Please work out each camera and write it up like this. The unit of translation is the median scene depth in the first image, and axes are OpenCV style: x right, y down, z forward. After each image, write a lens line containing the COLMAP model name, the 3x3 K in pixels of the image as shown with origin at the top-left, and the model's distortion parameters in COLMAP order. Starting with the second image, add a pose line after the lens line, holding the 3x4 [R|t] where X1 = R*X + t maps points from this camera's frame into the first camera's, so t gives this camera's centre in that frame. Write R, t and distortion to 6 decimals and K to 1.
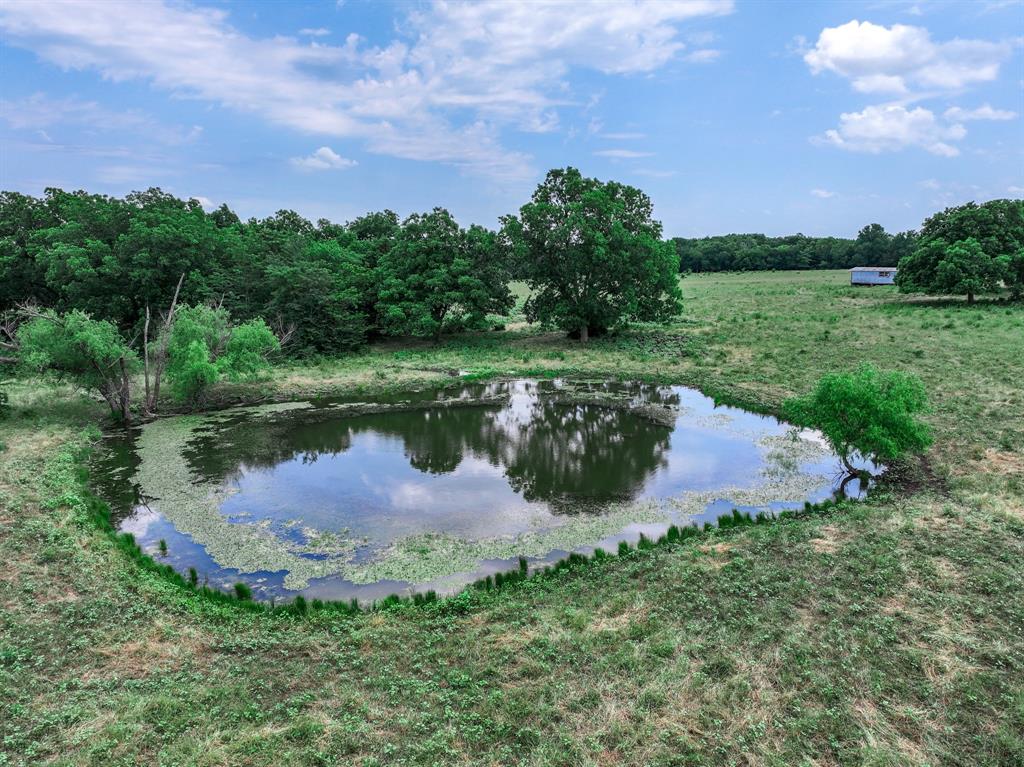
lens RADIAL K [[704.1, 0, 512.0], [0, 704.1, 383.5], [0, 0, 1]] dist [0.004546, 0.004395]
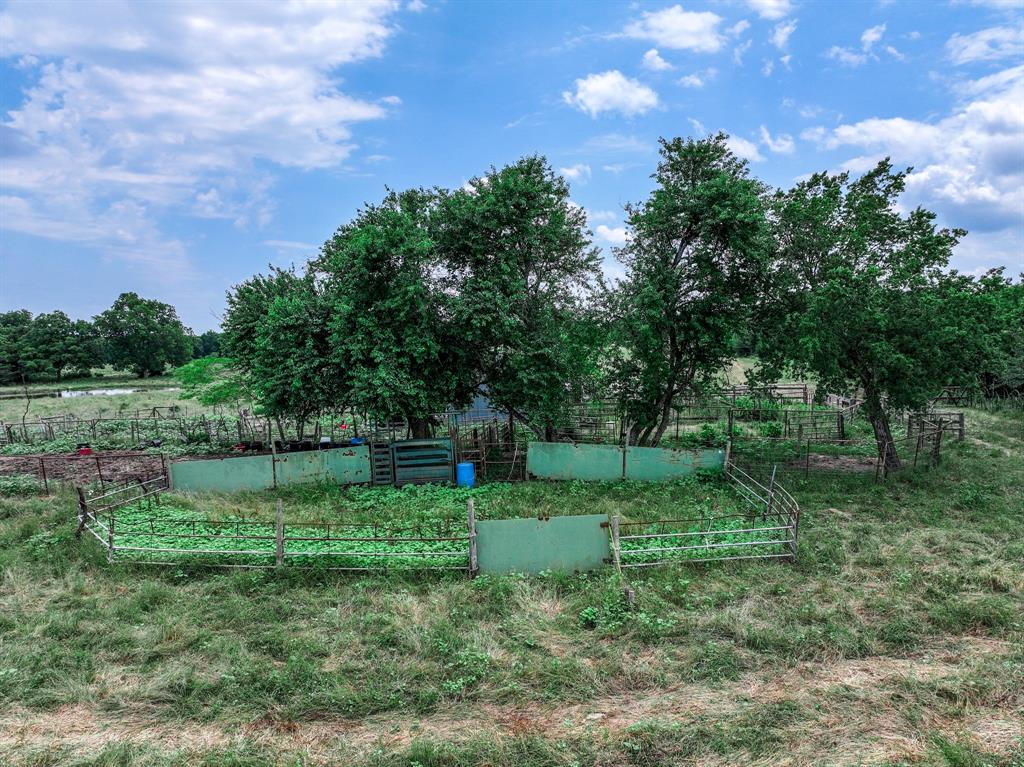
lens RADIAL K [[704.1, 0, 512.0], [0, 704.1, 383.5], [0, 0, 1]] dist [0.004546, 0.004395]
pose [[0.914454, -0.026839, 0.403798, 0.248397], [0.072299, 0.992581, -0.097757, 0.227504], [-0.398179, 0.118588, 0.909610, -1.234409]]
